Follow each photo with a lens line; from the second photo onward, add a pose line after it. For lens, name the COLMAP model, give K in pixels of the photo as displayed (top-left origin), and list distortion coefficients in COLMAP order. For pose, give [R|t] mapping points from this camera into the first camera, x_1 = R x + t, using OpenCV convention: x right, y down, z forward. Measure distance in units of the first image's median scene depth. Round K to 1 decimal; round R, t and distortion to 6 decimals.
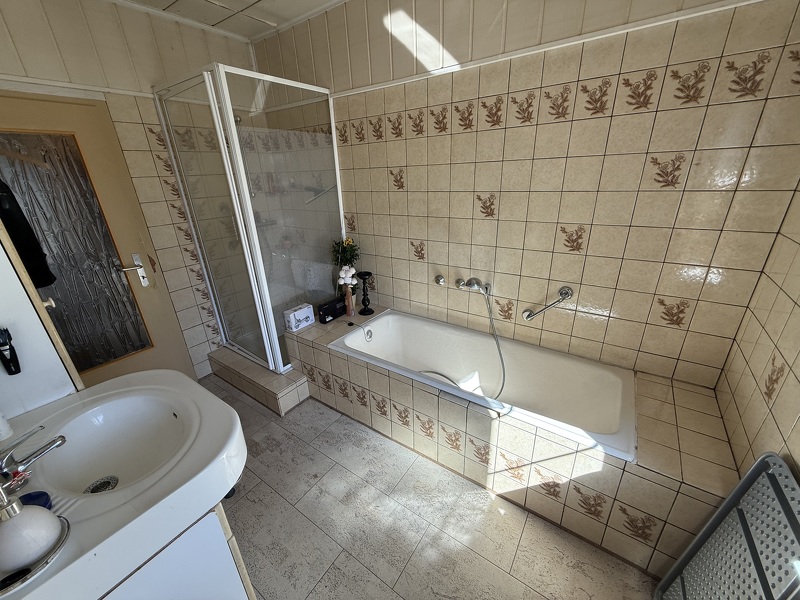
lens RADIAL K [[318.9, 0, 400.0], [0, 318.9, 300.0], [0, 0, 1]] dist [0.000250, 0.000048]
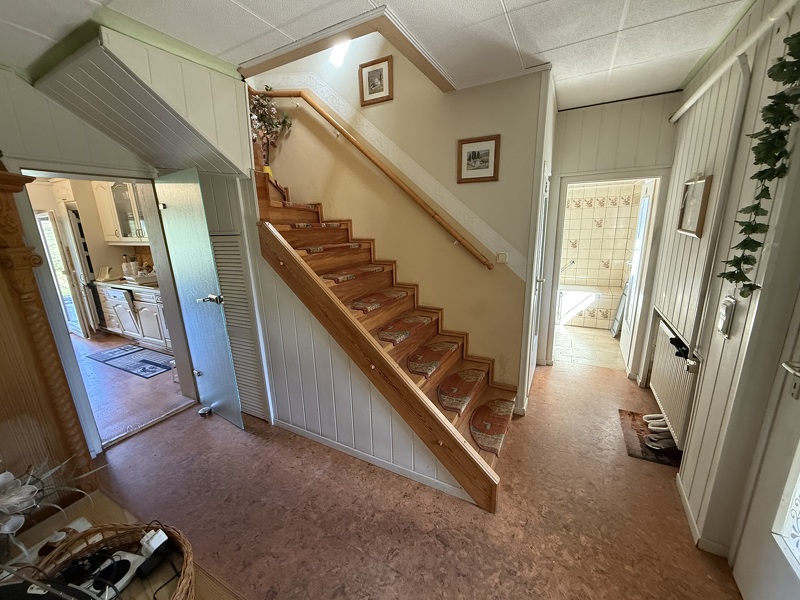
lens RADIAL K [[318.9, 0, 400.0], [0, 318.9, 300.0], [0, 0, 1]] dist [0.000250, 0.000048]
pose [[0.992232, -0.022860, 0.122281, -1.700298], [0.041346, 0.987692, -0.150849, 0.826385], [-0.117328, 0.154734, 0.980965, -1.962911]]
